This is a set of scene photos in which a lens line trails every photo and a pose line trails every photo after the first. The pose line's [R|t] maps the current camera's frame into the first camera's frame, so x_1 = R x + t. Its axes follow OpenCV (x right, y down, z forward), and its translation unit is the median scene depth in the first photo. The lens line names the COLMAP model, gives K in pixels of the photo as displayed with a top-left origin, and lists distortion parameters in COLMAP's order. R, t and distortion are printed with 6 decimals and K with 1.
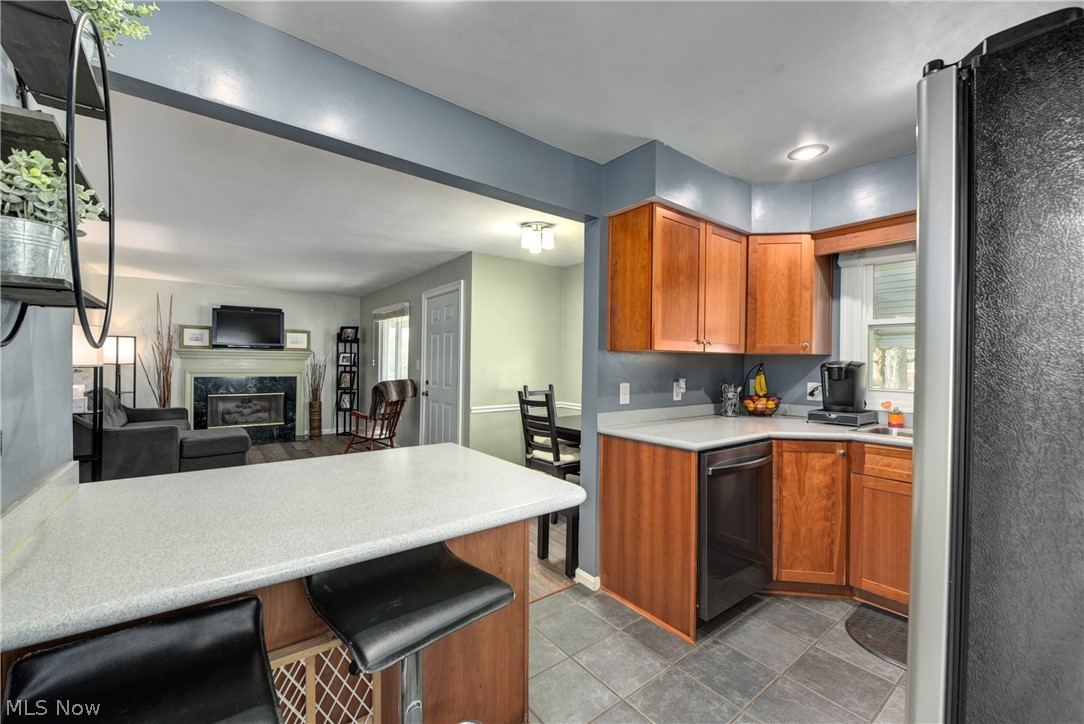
lens RADIAL K [[426.8, 0, 540.1], [0, 426.8, 363.8], [0, 0, 1]] dist [-0.000788, -0.000005]
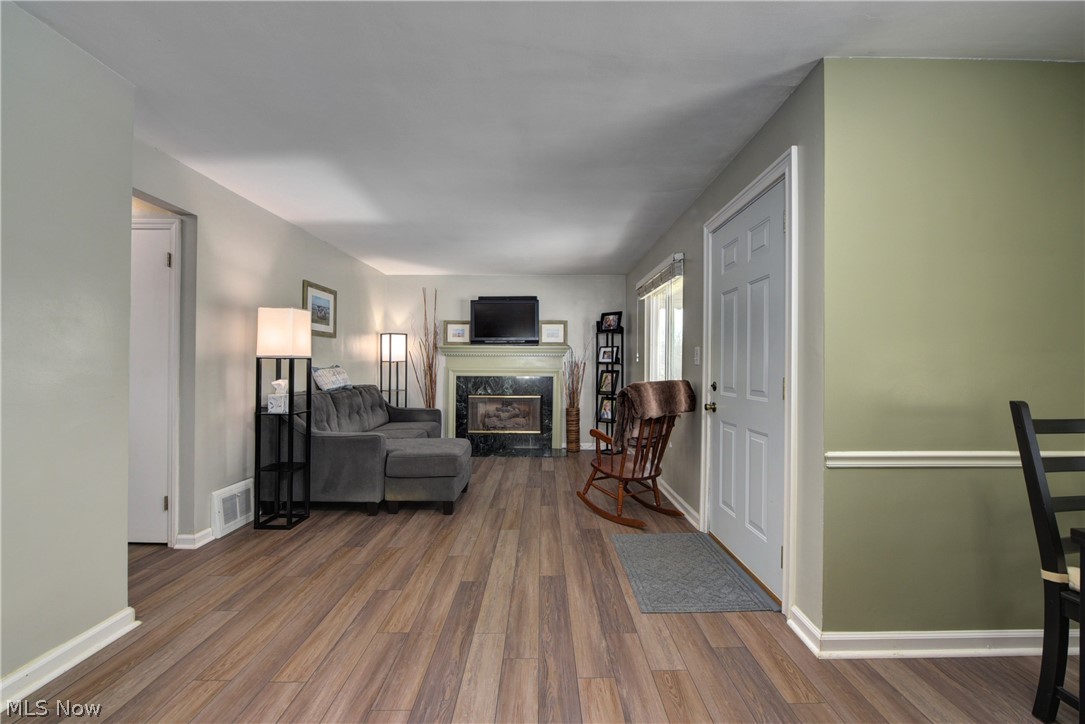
lens RADIAL K [[427.2, 0, 545.4], [0, 427.2, 366.7], [0, 0, 1]] dist [-0.000788, -0.000005]
pose [[0.794639, -0.007136, -0.607041, -0.081668], [0.003493, 0.999968, -0.007183, 0.016545], [0.607073, 0.003588, 0.794638, 0.341882]]
